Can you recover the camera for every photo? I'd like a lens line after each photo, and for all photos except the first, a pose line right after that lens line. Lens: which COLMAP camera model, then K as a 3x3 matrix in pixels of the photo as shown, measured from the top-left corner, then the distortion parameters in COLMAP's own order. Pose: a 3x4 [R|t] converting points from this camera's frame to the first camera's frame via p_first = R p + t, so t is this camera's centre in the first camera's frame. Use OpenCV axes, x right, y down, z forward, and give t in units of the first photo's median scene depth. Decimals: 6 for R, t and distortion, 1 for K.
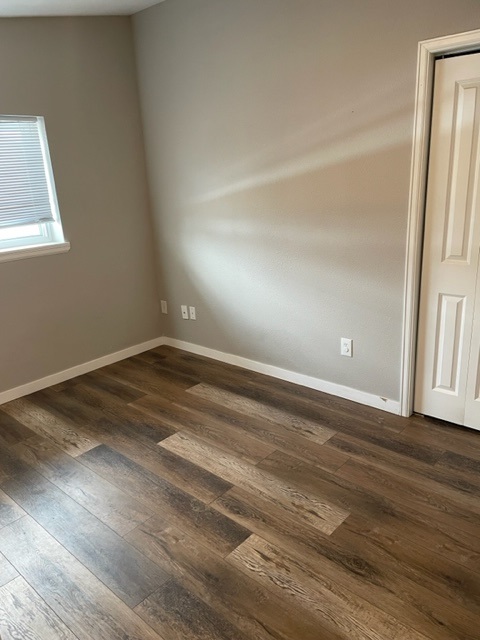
lens RADIAL K [[488.3, 0, 240.0], [0, 488.3, 320.0], [0, 0, 1]] dist [0.120484, -0.155804]
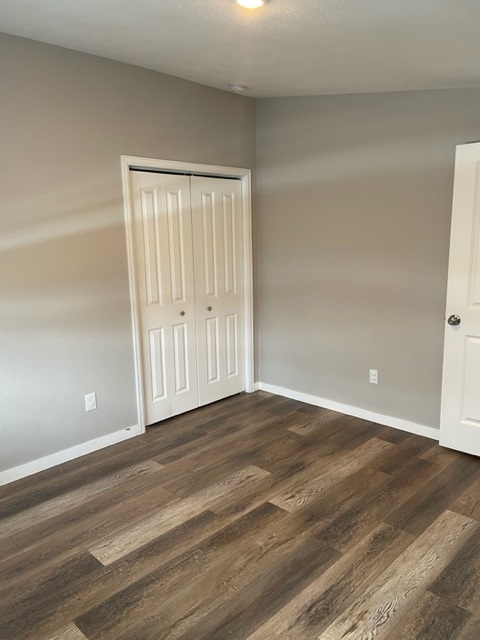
lens RADIAL K [[488.3, 0, 240.0], [0, 488.3, 320.0], [0, 0, 1]] dist [0.120484, -0.155804]
pose [[0.033696, -0.122547, 0.991891, -0.978555], [0.311817, 0.944204, 0.106062, -0.150370], [-0.949545, 0.305714, 0.070028, 0.665642]]
